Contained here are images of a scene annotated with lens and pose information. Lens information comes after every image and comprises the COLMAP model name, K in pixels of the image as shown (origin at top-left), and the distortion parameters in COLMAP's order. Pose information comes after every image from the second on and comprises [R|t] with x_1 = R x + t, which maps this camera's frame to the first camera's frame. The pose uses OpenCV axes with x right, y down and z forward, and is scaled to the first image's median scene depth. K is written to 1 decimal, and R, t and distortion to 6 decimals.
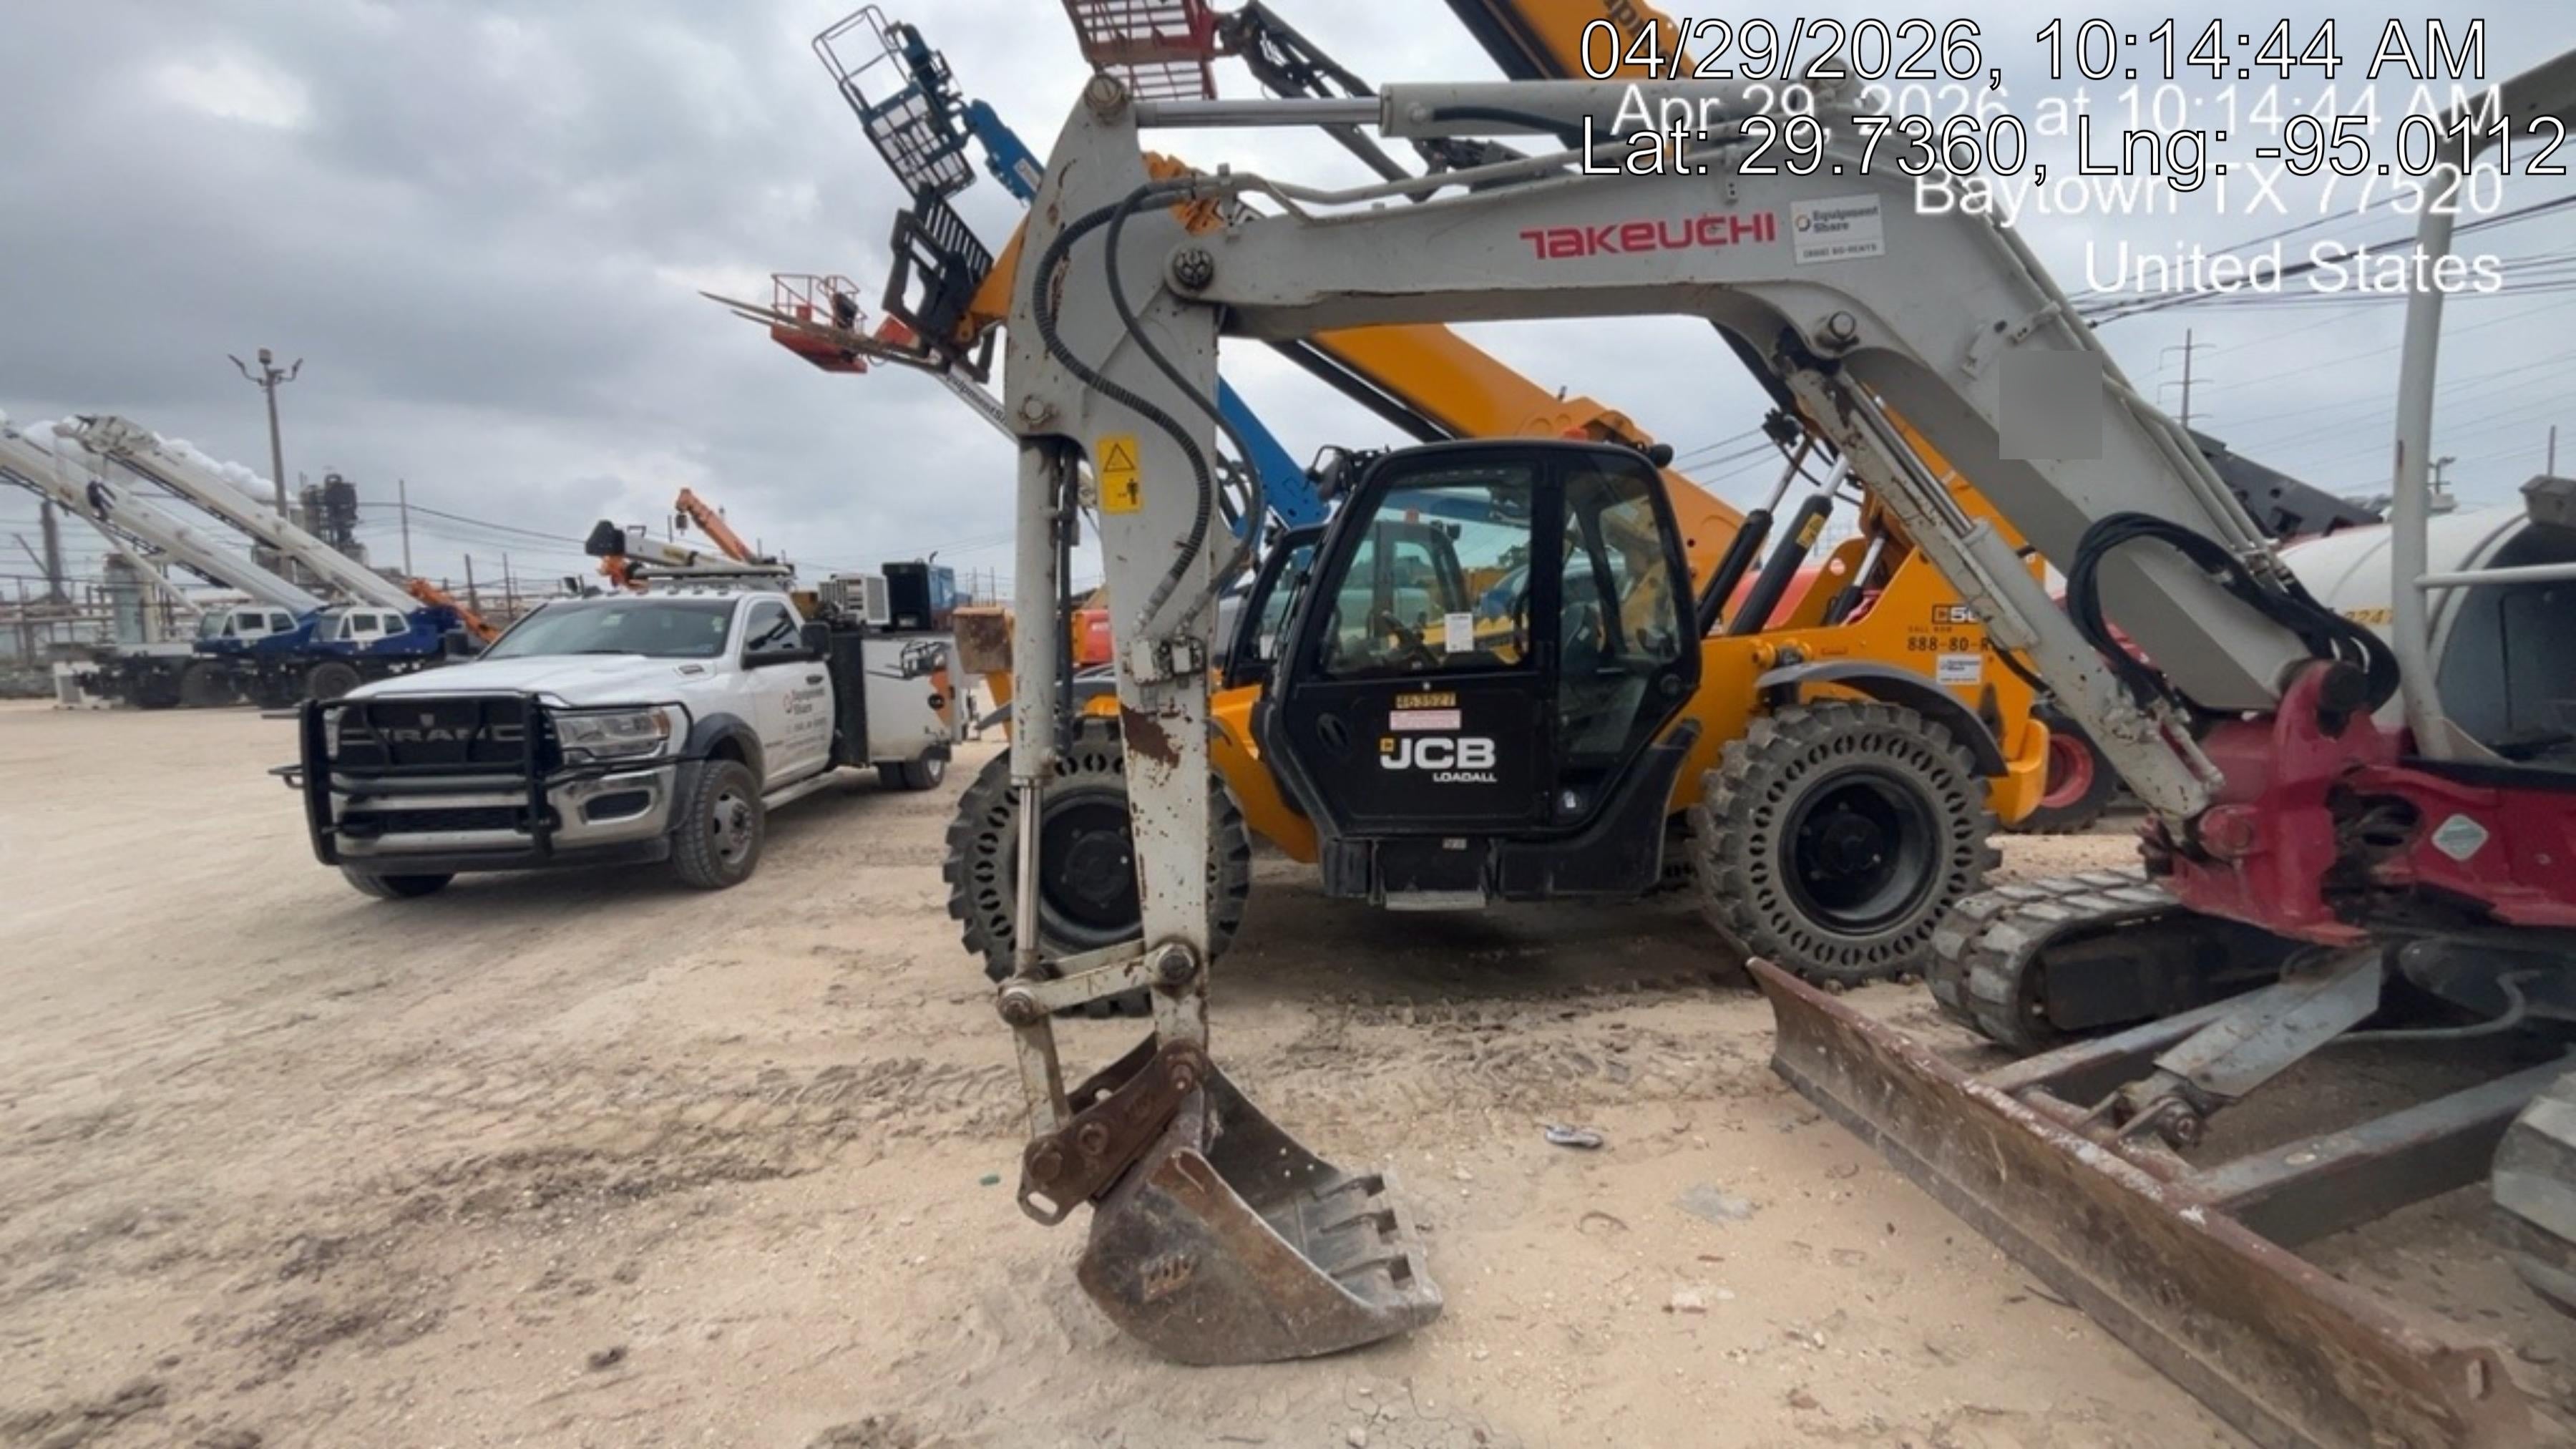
lens RADIAL K [[963.9, 0, 1328.7], [0, 963.9, 713.7], [0, 0, 1]] dist [-0.004602, 0.000344]
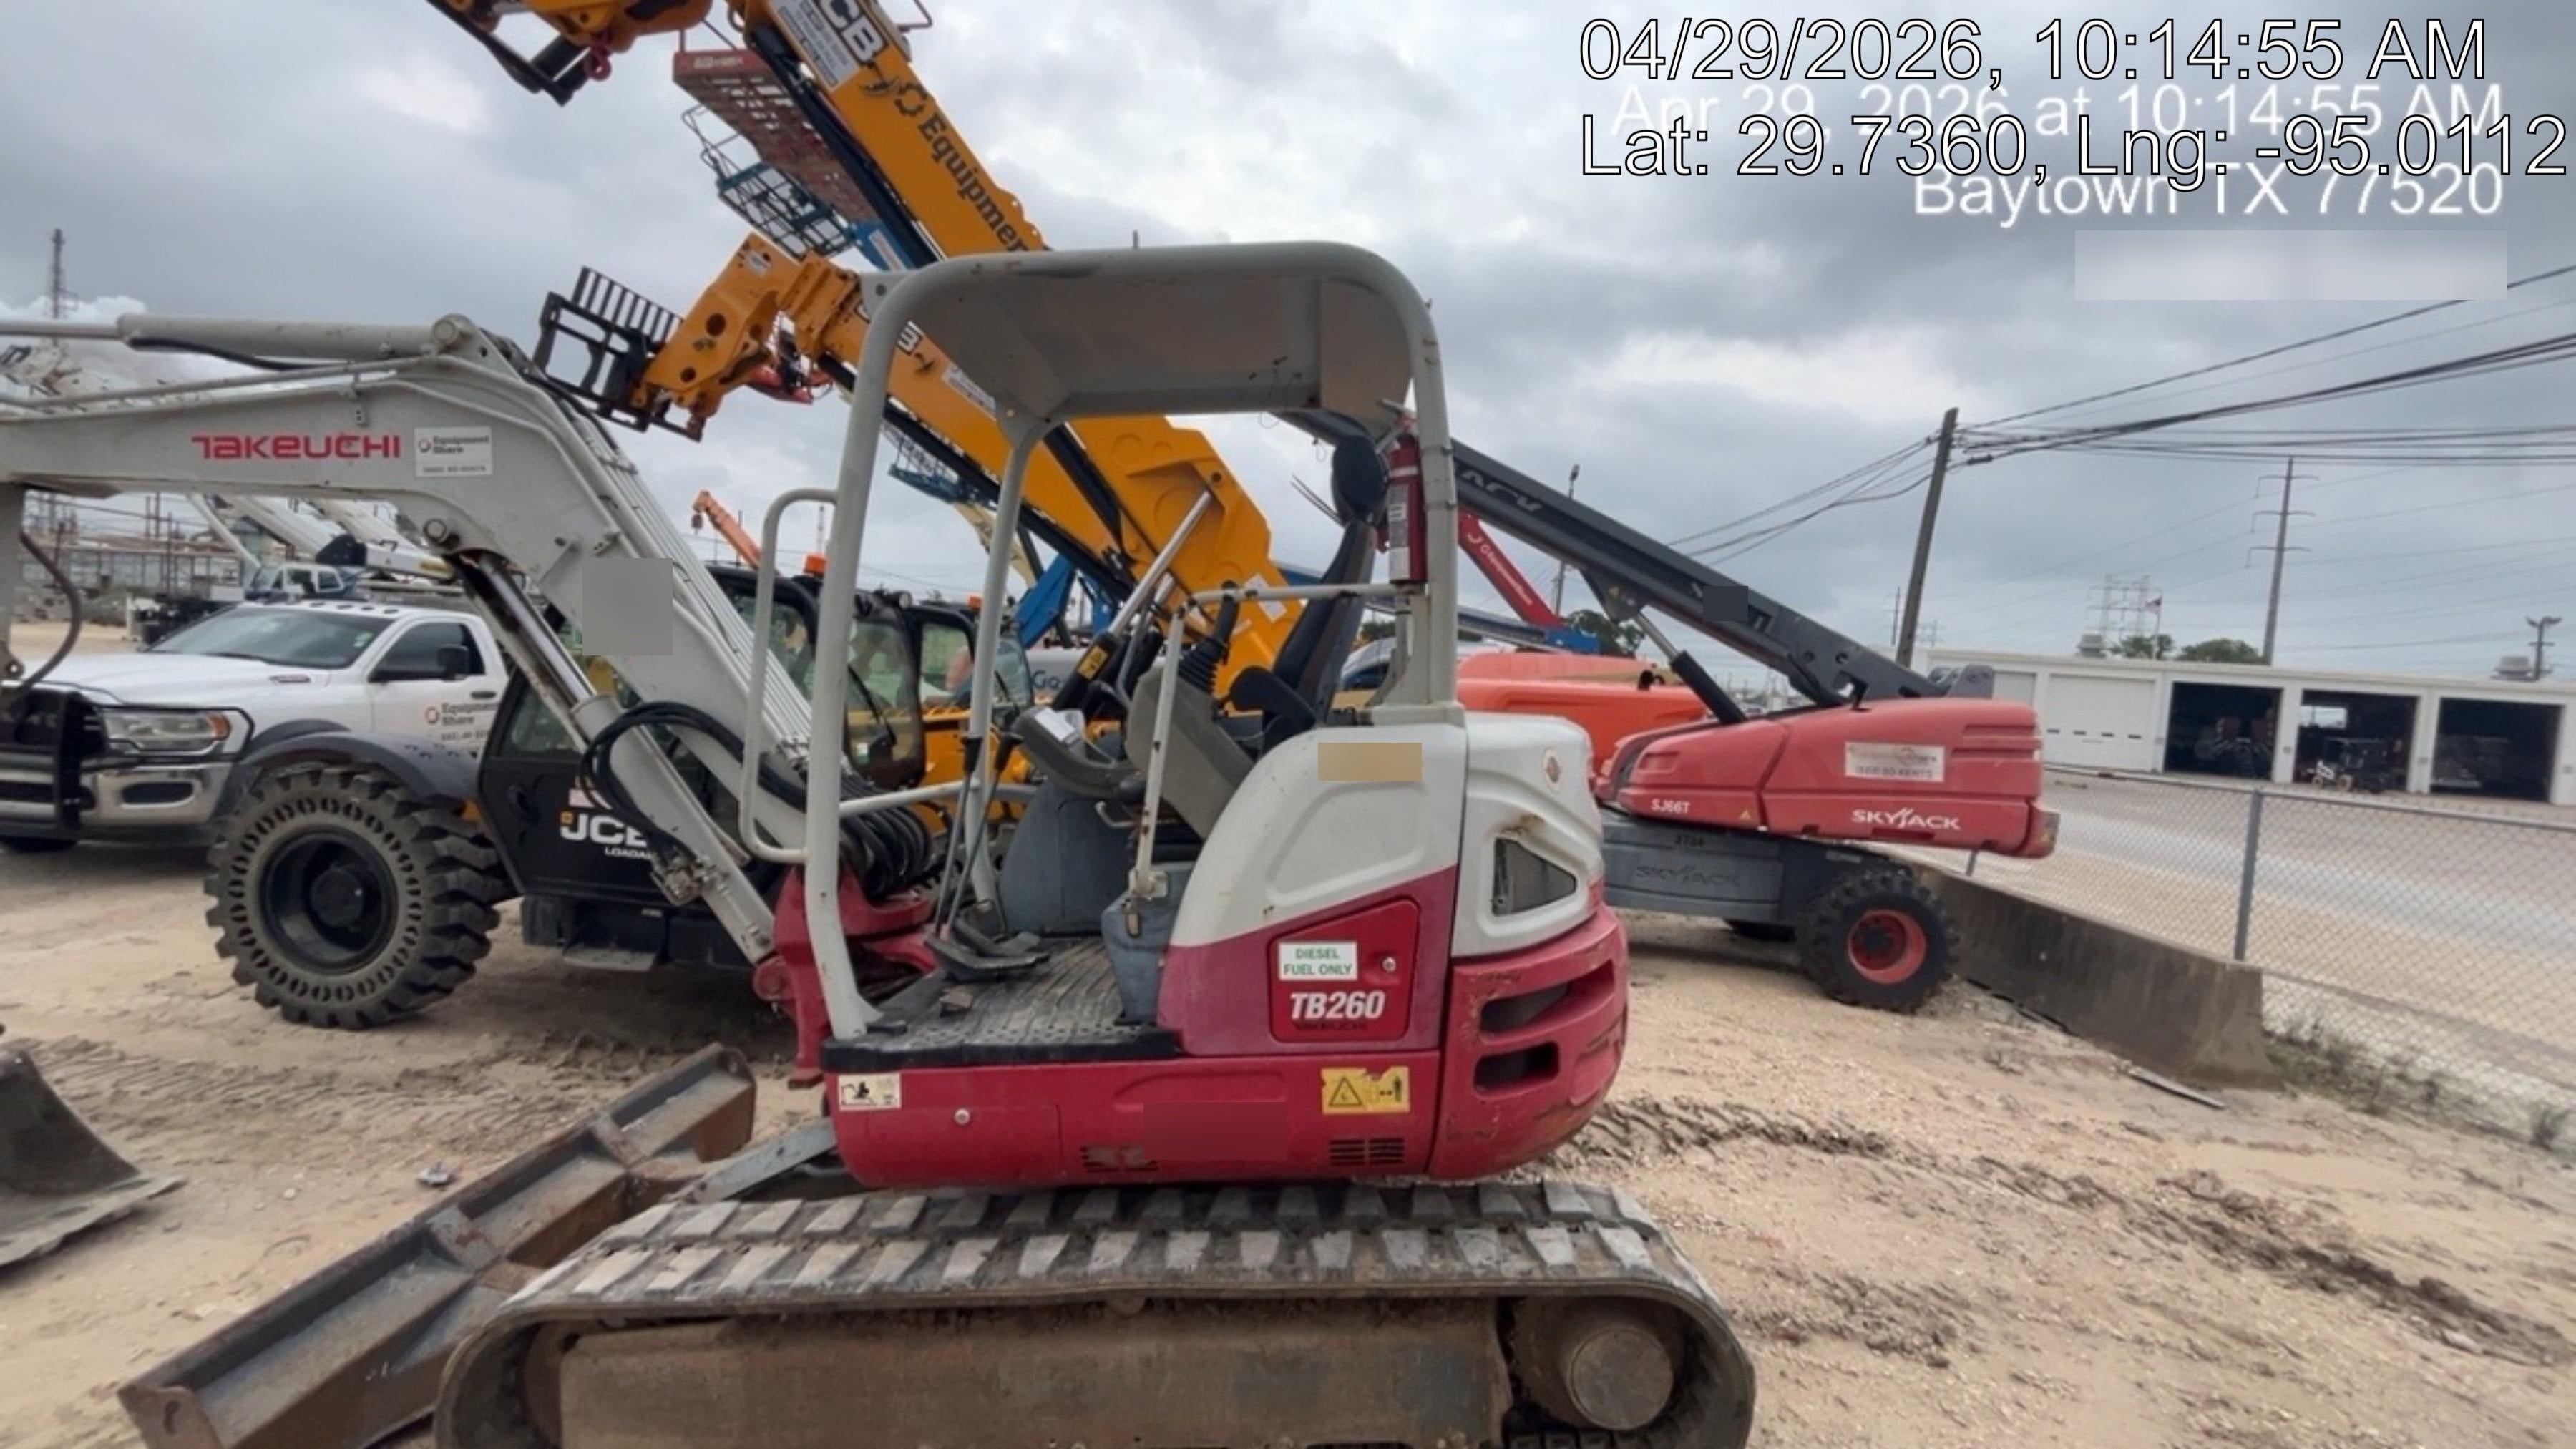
lens RADIAL K [[958.3, 0, 1288.0], [0, 958.3, 724.5], [0, 0, 1]] dist [-0.001894, -0.000084]
pose [[0.992655, 0.102341, -0.064520, 0.968051], [-0.104725, 0.993896, -0.034700, -0.127497], [0.060575, 0.041202, 0.997313, -0.084044]]
